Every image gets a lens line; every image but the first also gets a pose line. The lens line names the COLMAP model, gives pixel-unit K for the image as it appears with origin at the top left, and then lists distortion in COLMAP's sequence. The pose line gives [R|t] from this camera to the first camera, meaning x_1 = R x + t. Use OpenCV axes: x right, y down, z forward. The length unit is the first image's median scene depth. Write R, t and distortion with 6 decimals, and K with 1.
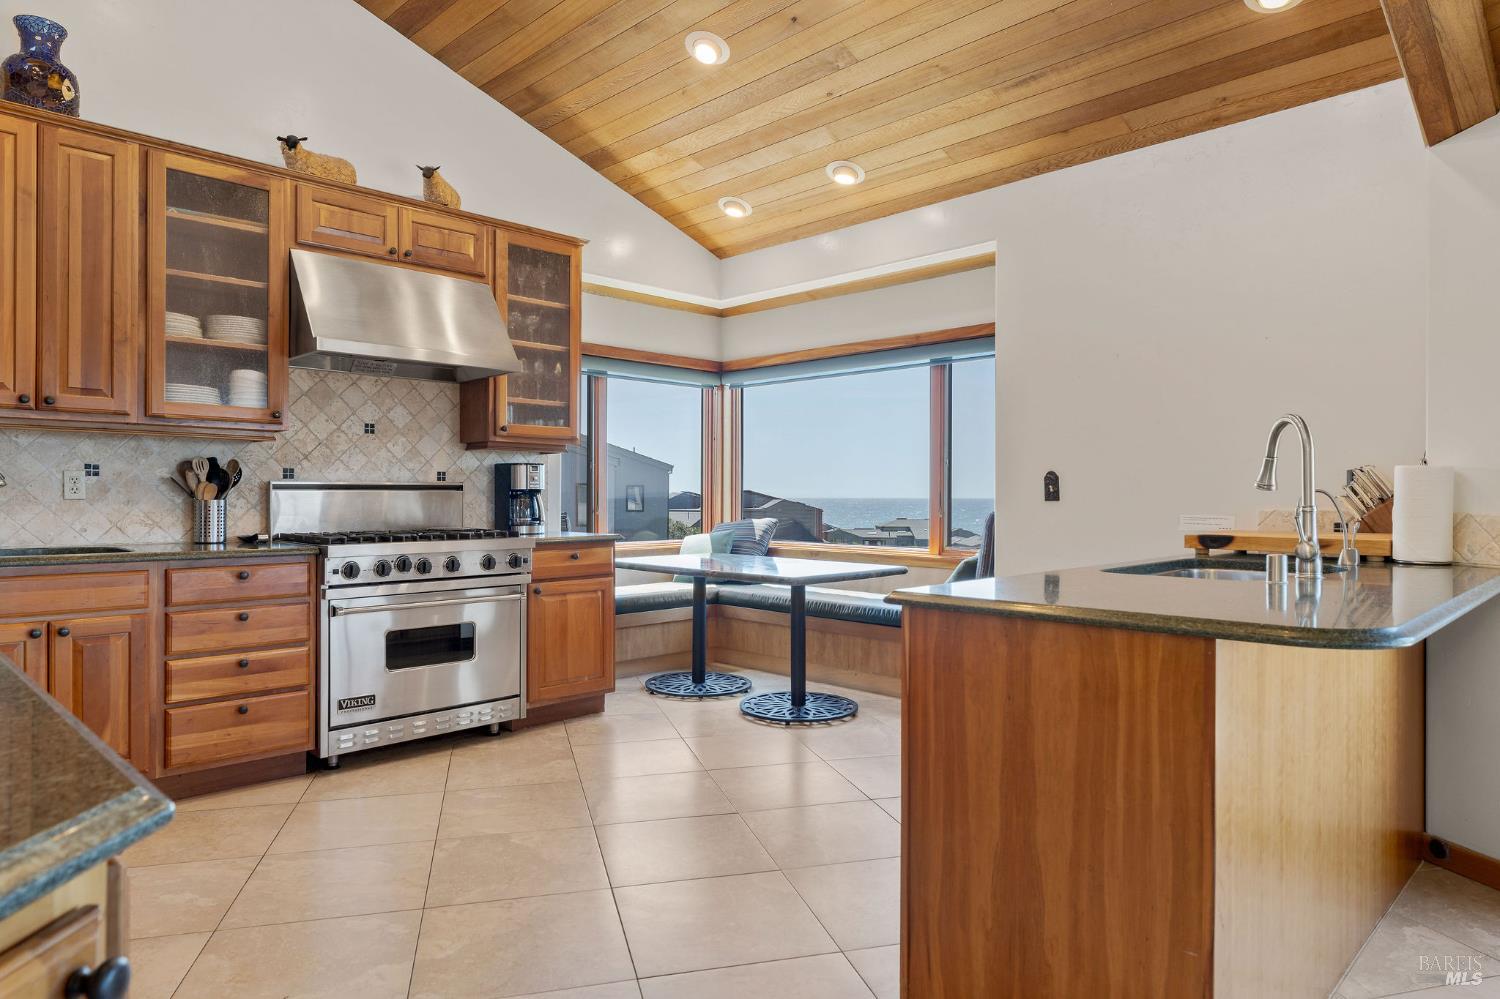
lens RADIAL K [[916.0, 0, 746.3], [0, 916.0, 492.7], [0, 0, 1]] dist [-0.004524, 0.006953]
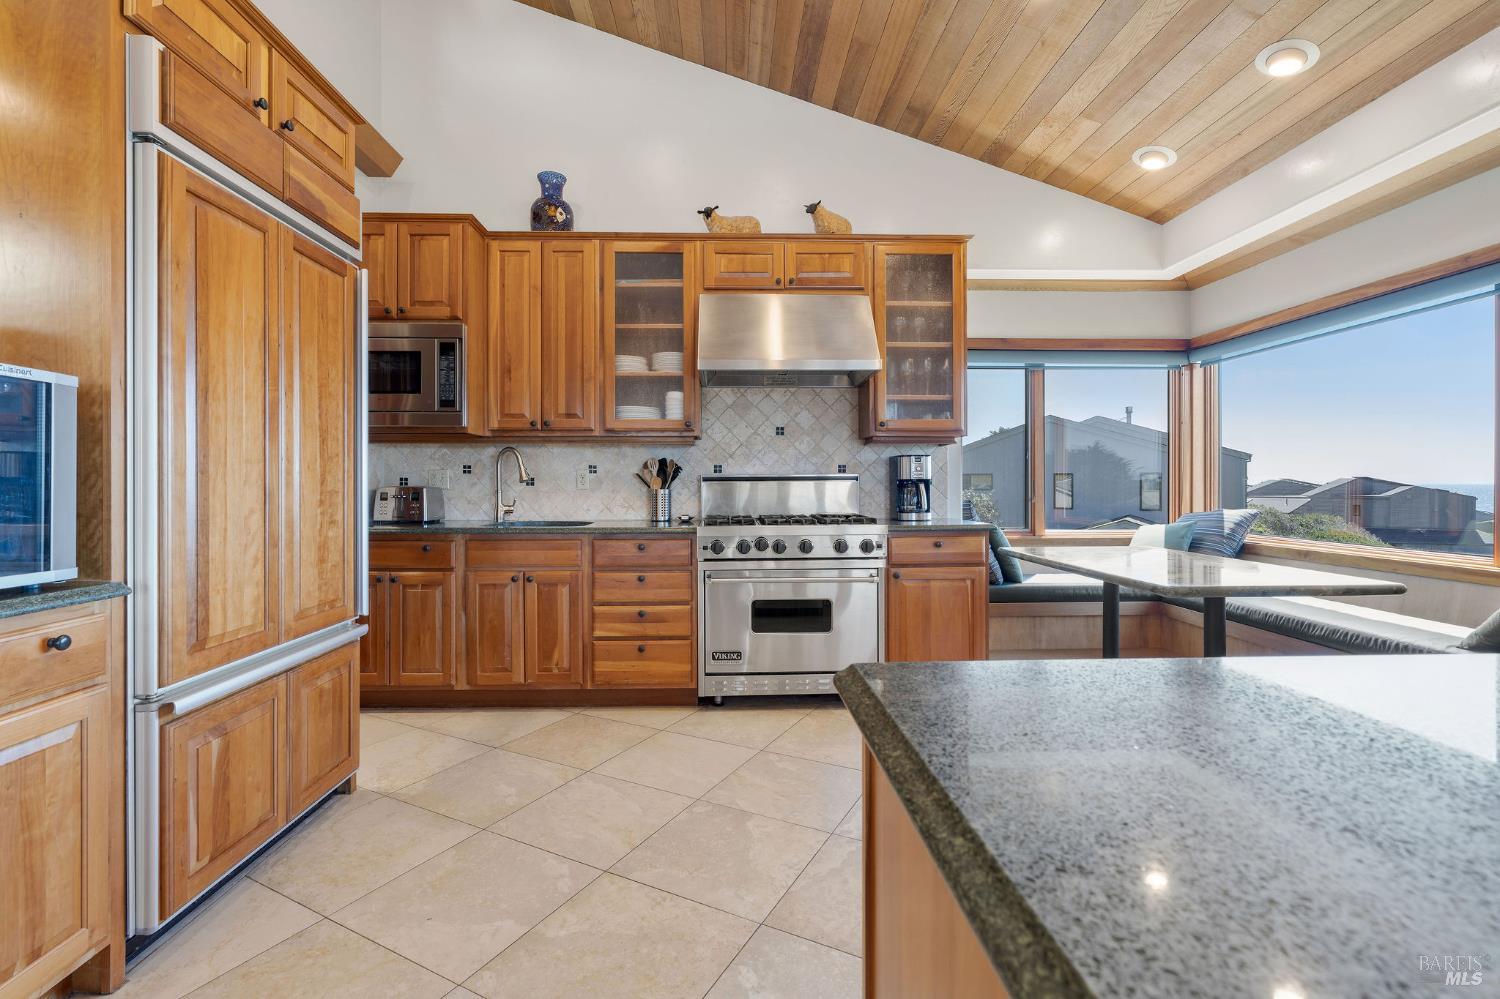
lens RADIAL K [[680.2, 0, 744.0], [0, 680.2, 486.1], [0, 0, 1]] dist [-0.007447, 0.002694]
pose [[0.729042, -0.002940, -0.684462, 0.196329], [0.007163, 0.999969, 0.003333, 0.000531], [0.684431, -0.007333, 0.729041, 0.335453]]
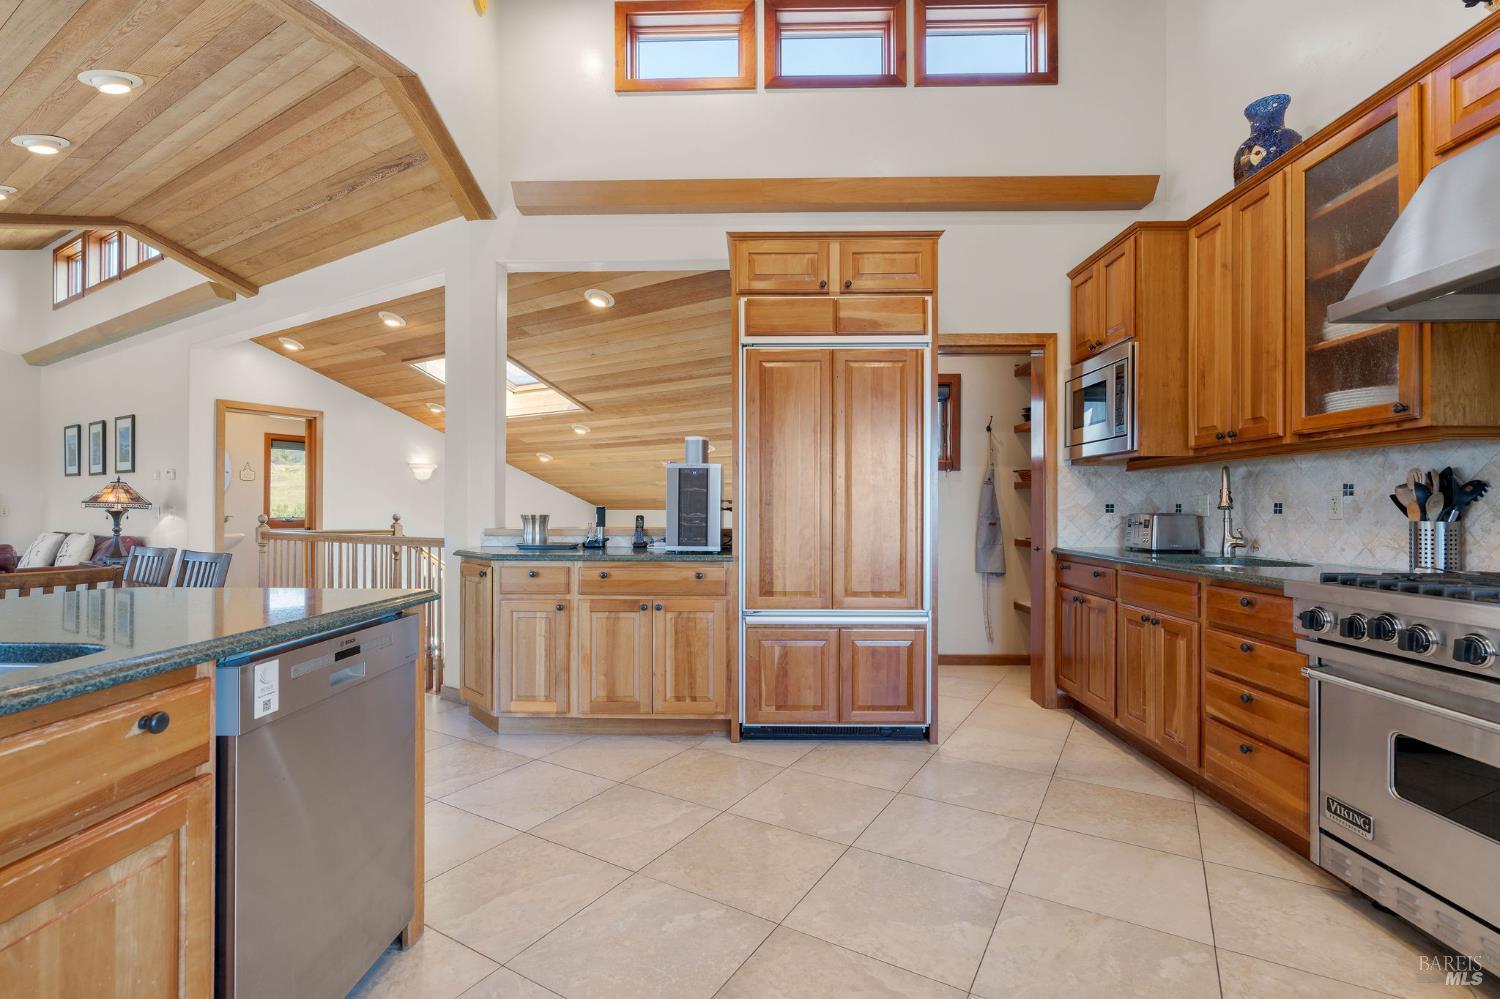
lens RADIAL K [[680.2, 0, 749.7], [0, 680.2, 509.0], [0, 0, 1]] dist [-0.007447, 0.002694]
pose [[-0.723154, -0.004874, -0.690670, 0.241704], [-0.001390, 0.999983, -0.005601, 0.000961], [0.690686, -0.003091, -0.723148, 0.989306]]
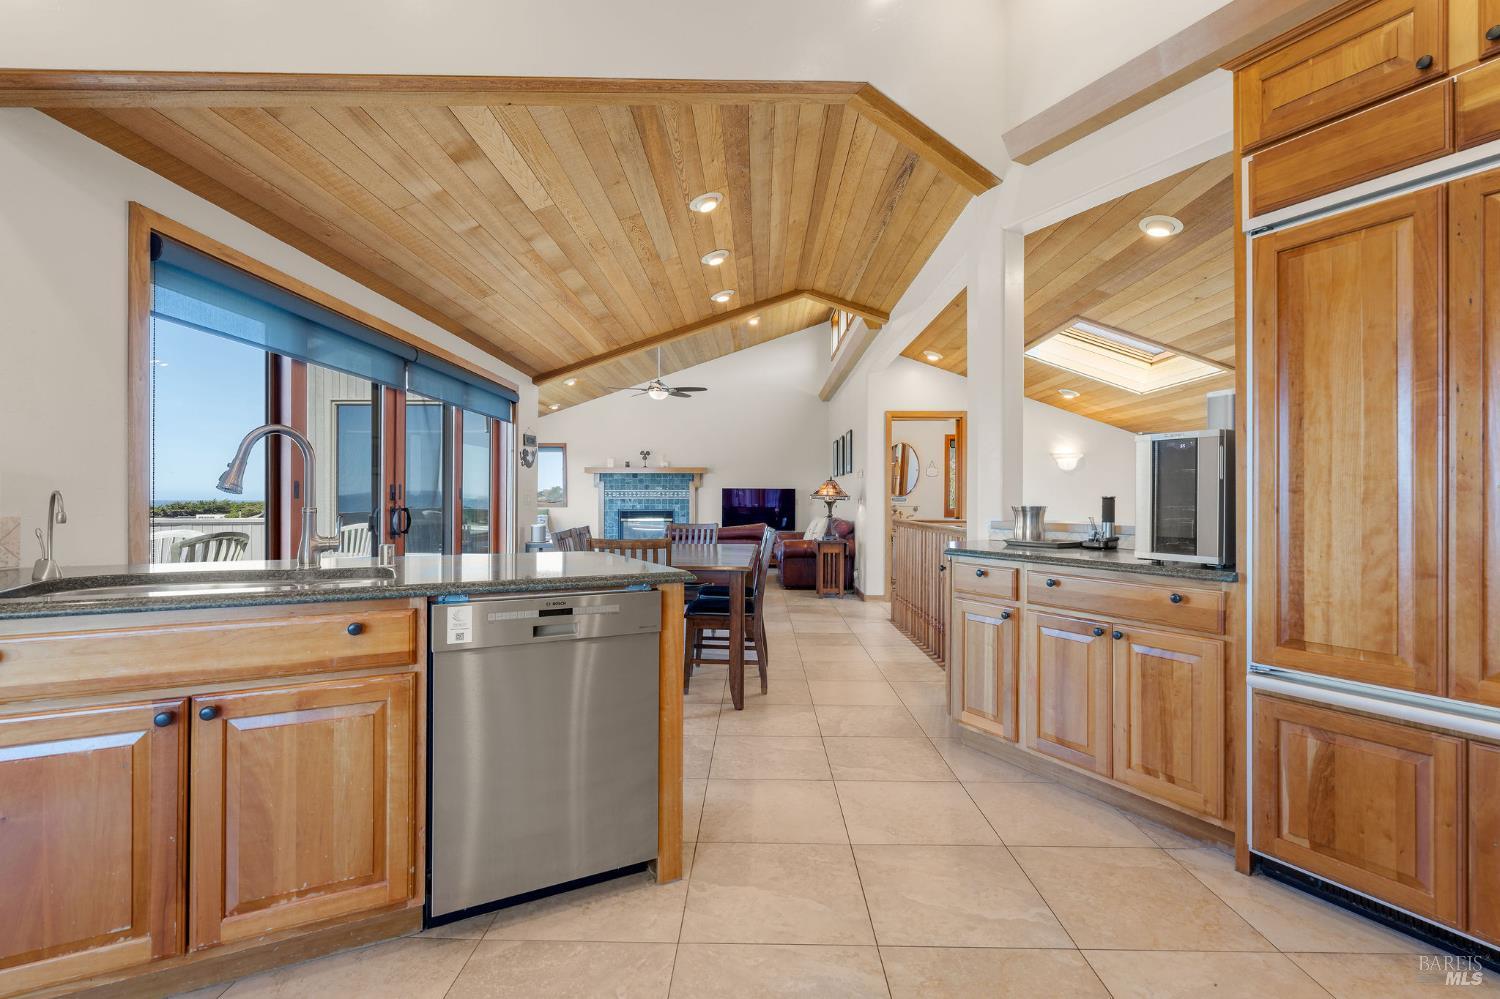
lens RADIAL K [[680.2, 0, 744.1], [0, 680.2, 499.2], [0, 0, 1]] dist [-0.007447, 0.002694]
pose [[-0.958737, -0.005621, 0.284238, -0.104416], [-0.006940, 0.999969, -0.003634, 0.000994], [-0.284209, -0.005457, -0.958747, 0.981180]]
